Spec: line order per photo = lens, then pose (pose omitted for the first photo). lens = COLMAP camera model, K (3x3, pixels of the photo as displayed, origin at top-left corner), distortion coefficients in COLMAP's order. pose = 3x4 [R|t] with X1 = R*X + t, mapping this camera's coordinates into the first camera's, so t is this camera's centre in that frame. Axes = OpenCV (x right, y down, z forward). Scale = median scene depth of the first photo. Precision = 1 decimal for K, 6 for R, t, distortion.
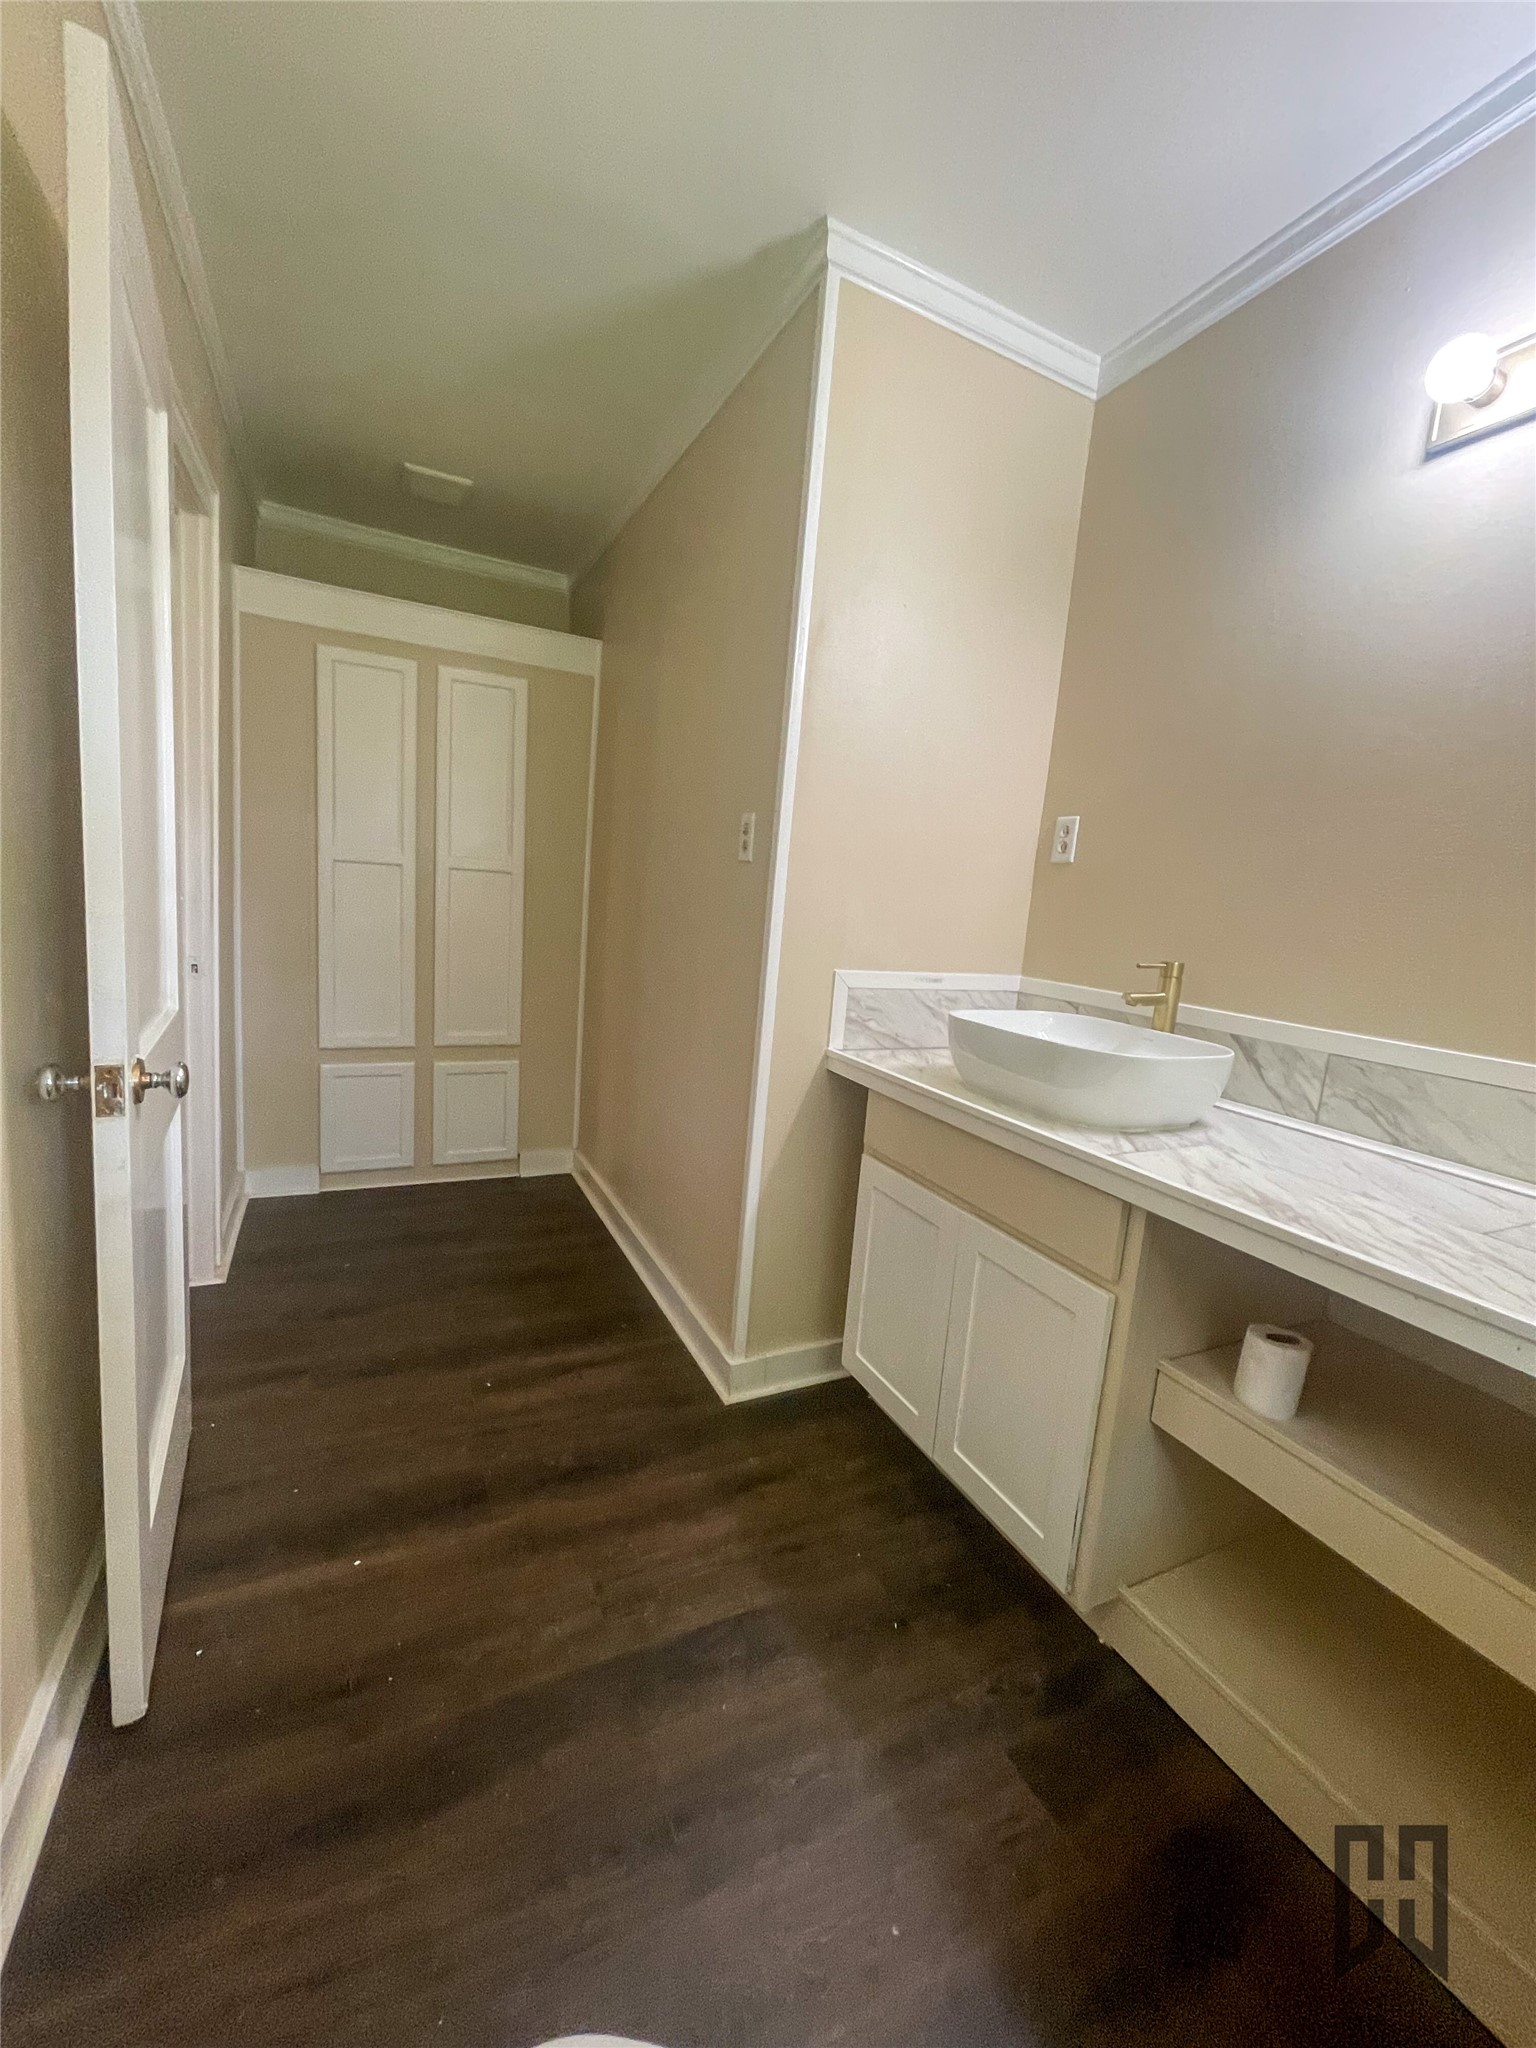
lens RADIAL K [[829.4, 0, 768.0], [0, 829.4, 1024.0], [0, 0, 1]] dist [0.001020, 0.000086]
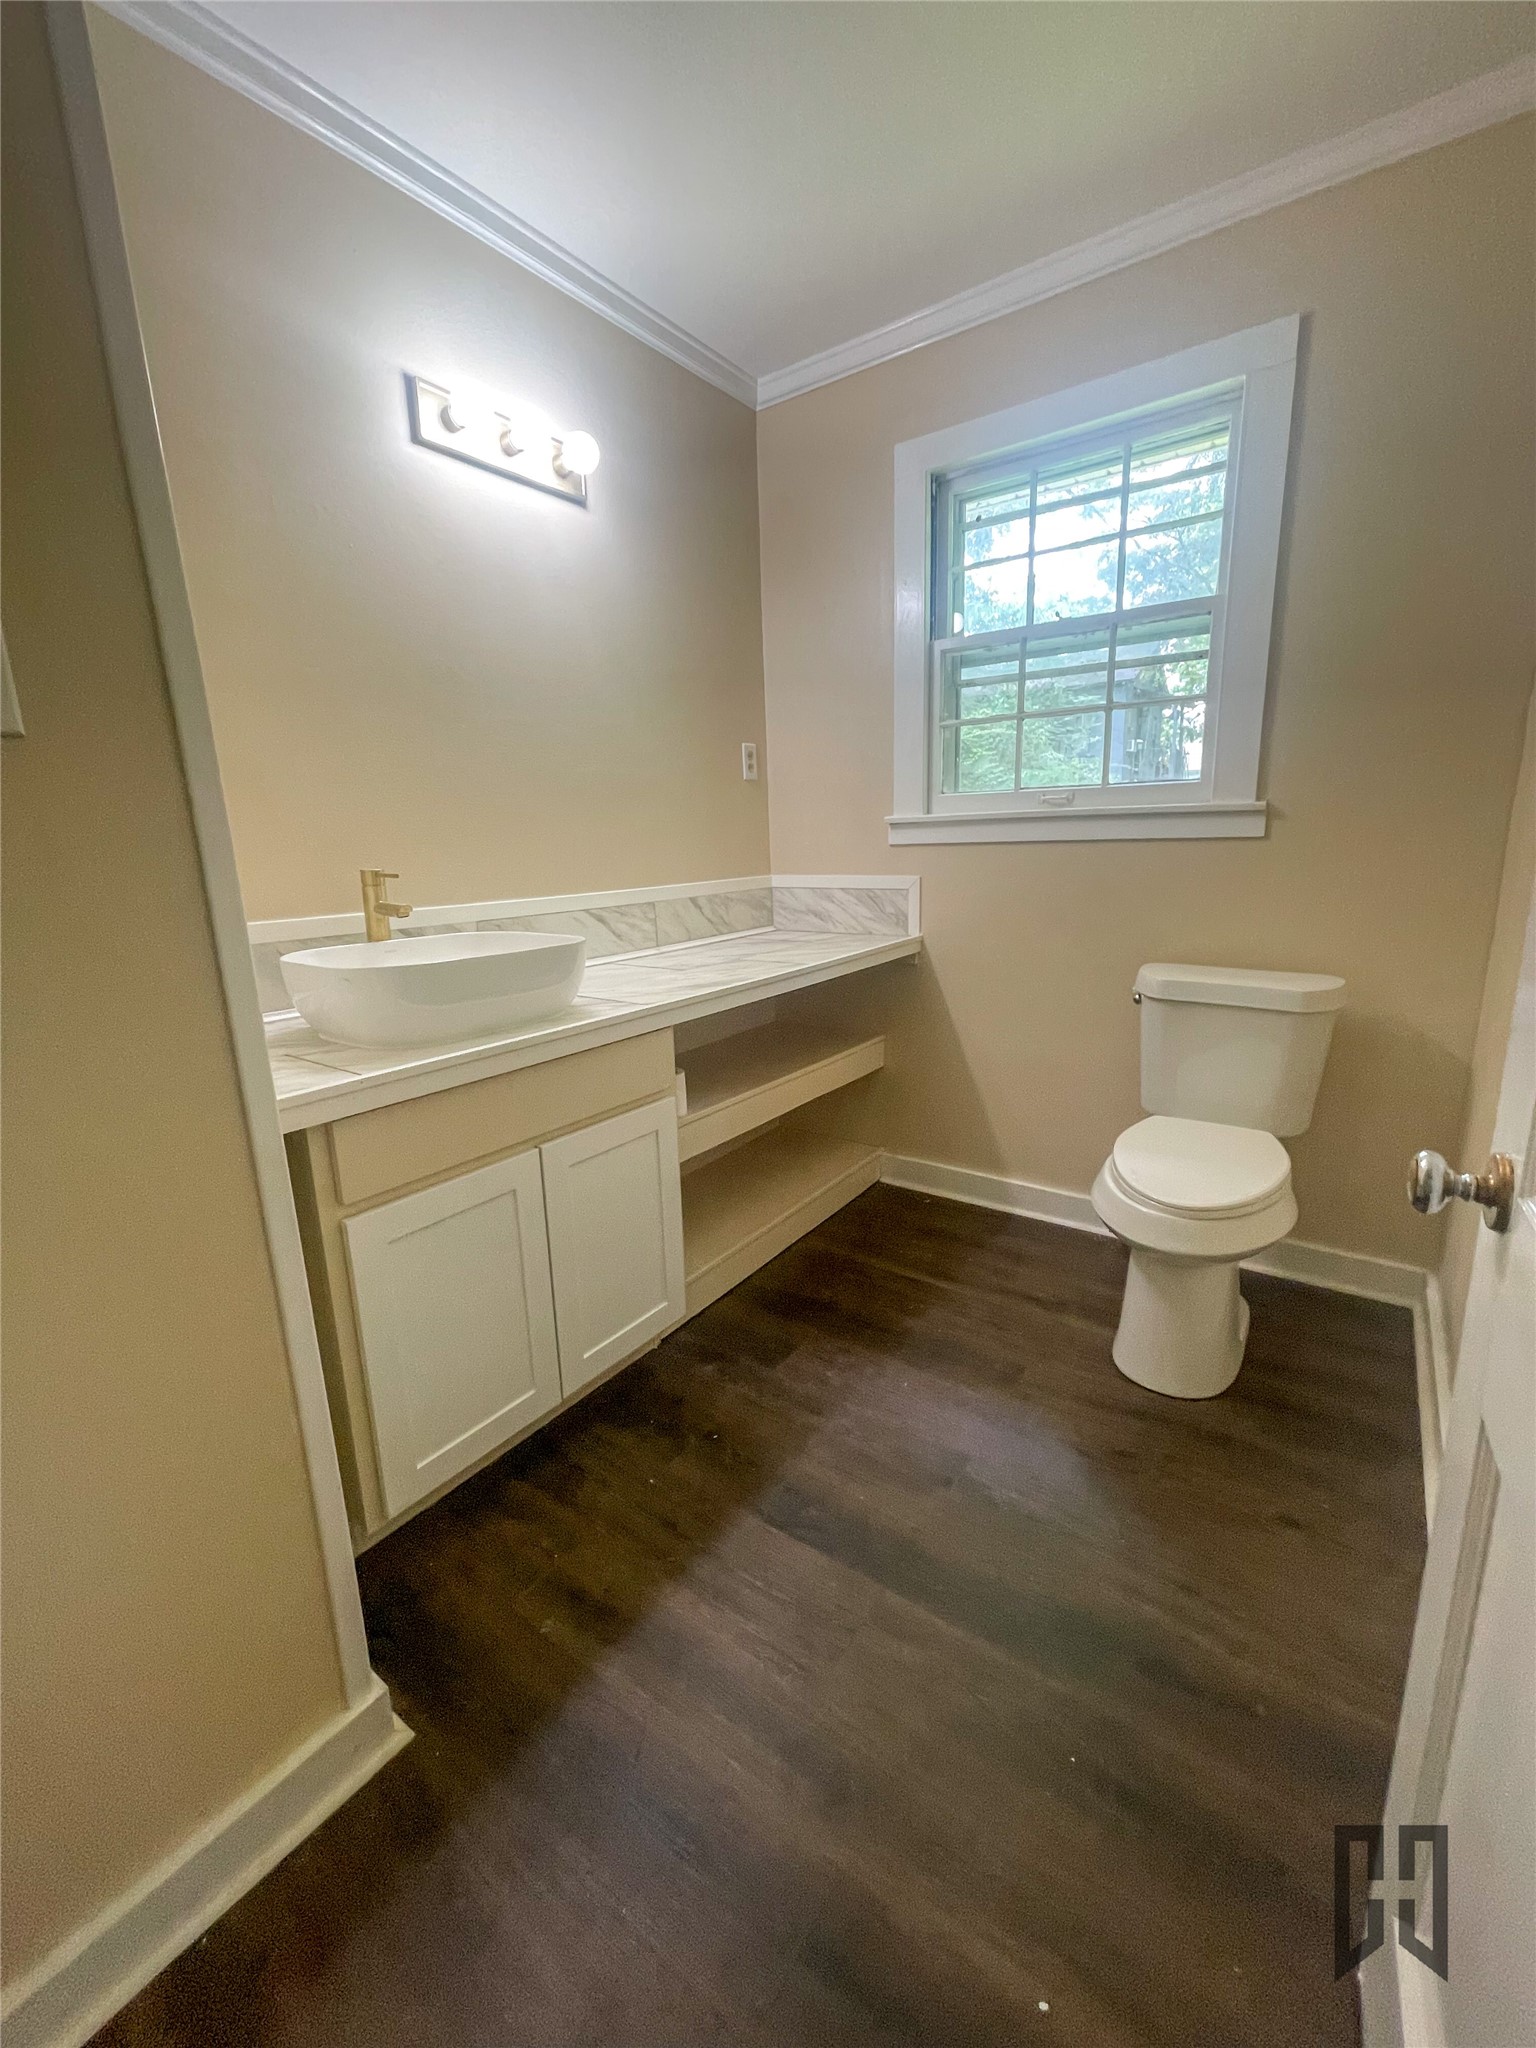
lens RADIAL K [[829.4, 0, 768.0], [0, 829.4, 1024.0], [0, 0, 1]] dist [0.001020, 0.000086]
pose [[-0.458056, -0.260435, 0.849917, -0.799847], [0.133095, 0.925248, 0.355249, -0.259207], [-0.878903, 0.275843, -0.389153, 1.327221]]
